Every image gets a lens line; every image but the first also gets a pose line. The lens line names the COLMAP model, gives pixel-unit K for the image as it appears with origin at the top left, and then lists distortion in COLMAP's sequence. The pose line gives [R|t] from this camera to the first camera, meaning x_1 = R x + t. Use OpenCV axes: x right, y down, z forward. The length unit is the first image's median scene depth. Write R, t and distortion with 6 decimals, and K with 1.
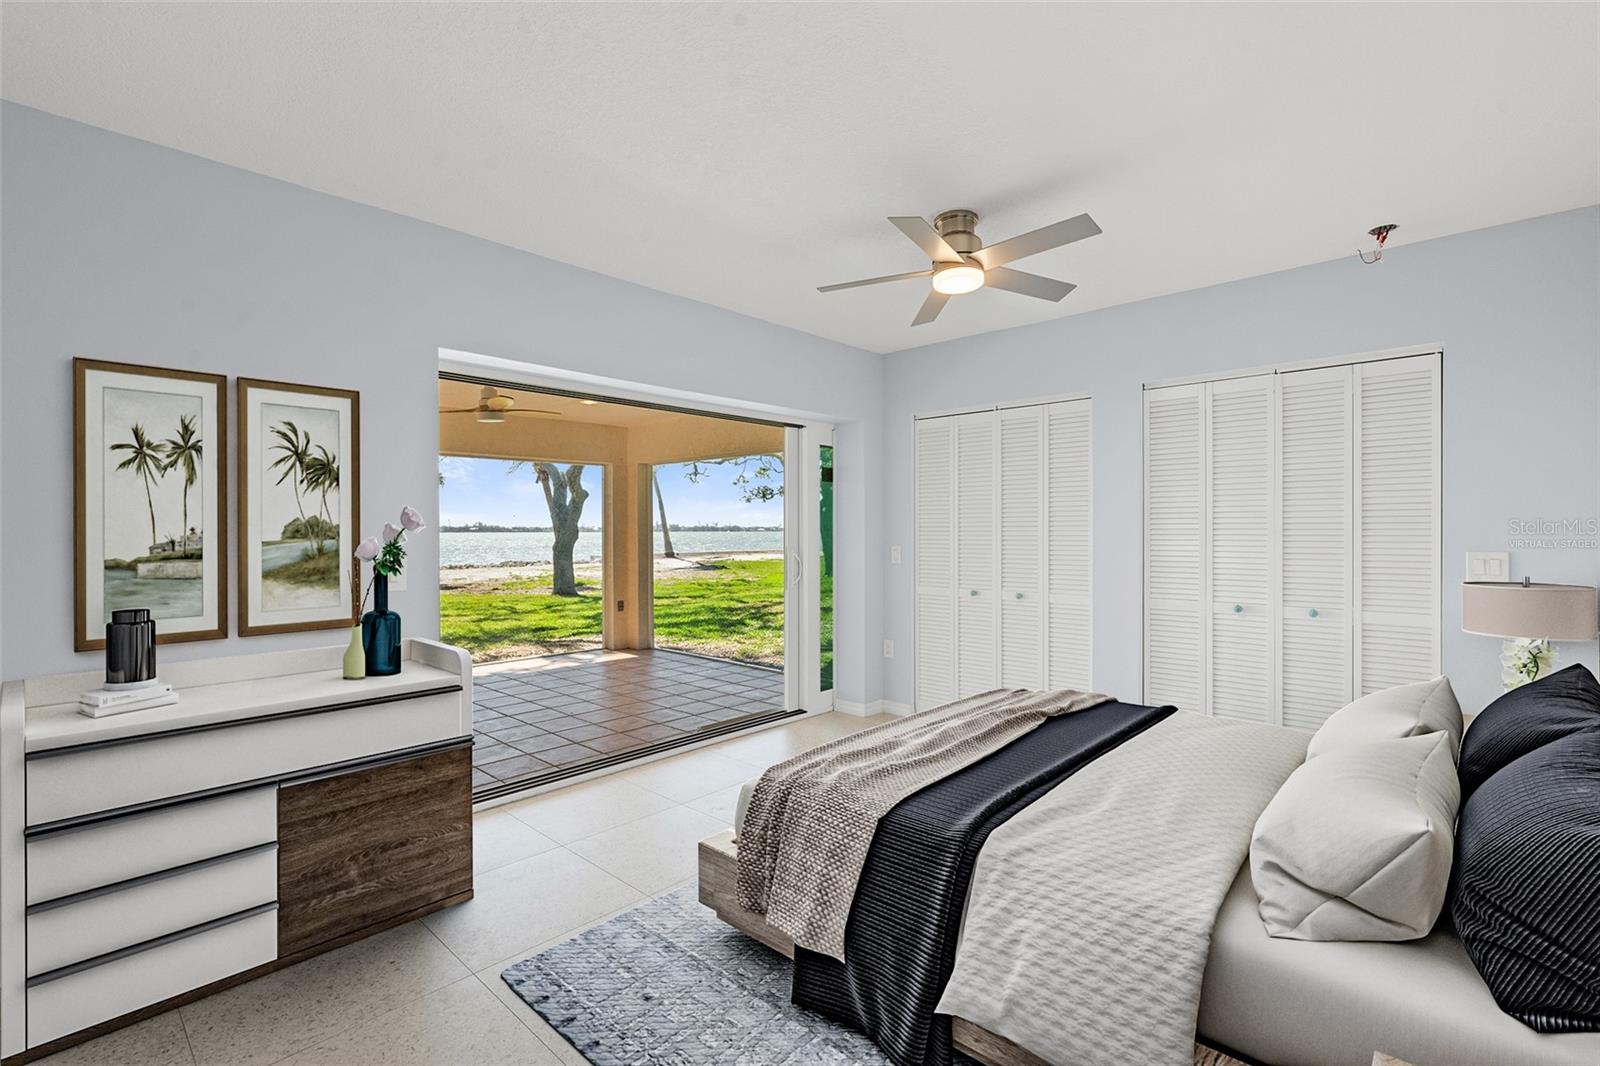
lens RADIAL K [[721.0, 0, 793.4], [0, 721.0, 532.2], [0, 0, 1]] dist [-0.006544, 0.001515]
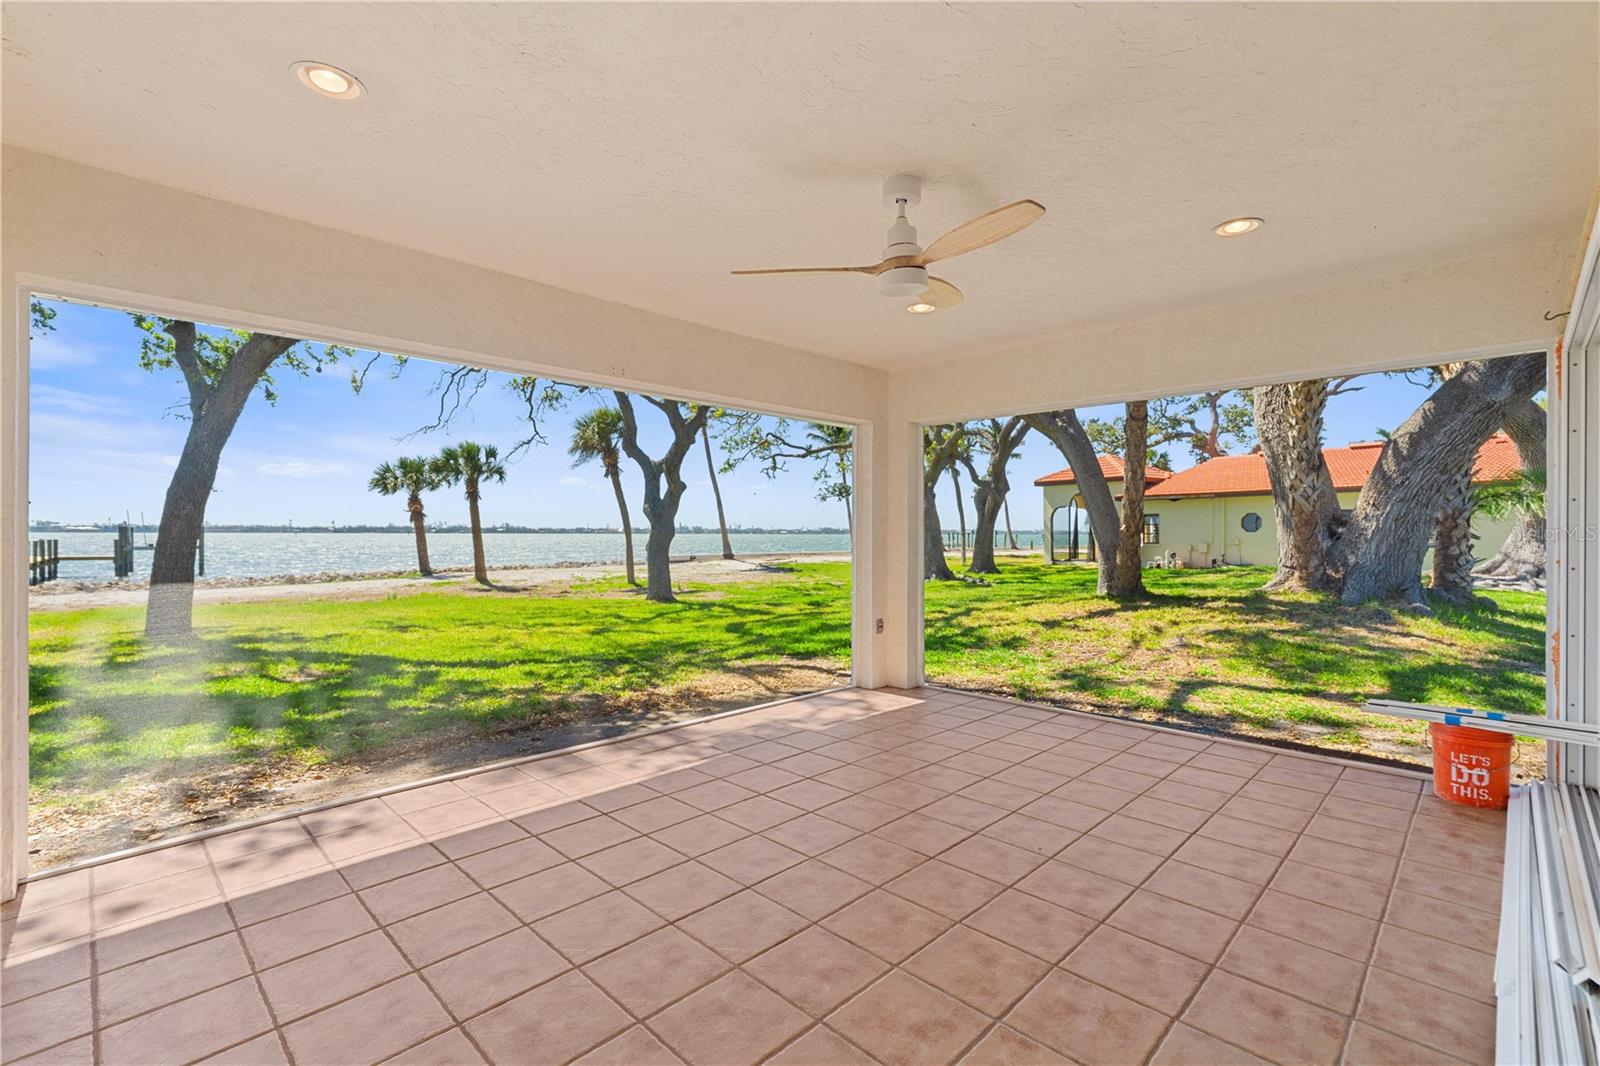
lens RADIAL K [[721.0, 0, 793.5], [0, 721.0, 532.7], [0, 0, 1]] dist [-0.006544, 0.001515]
pose [[0.999477, 0.004806, -0.031993, -0.073758], [-0.004900, 0.999984, -0.002859, 0.003582], [0.031979, 0.003015, 0.999484, 0.072840]]
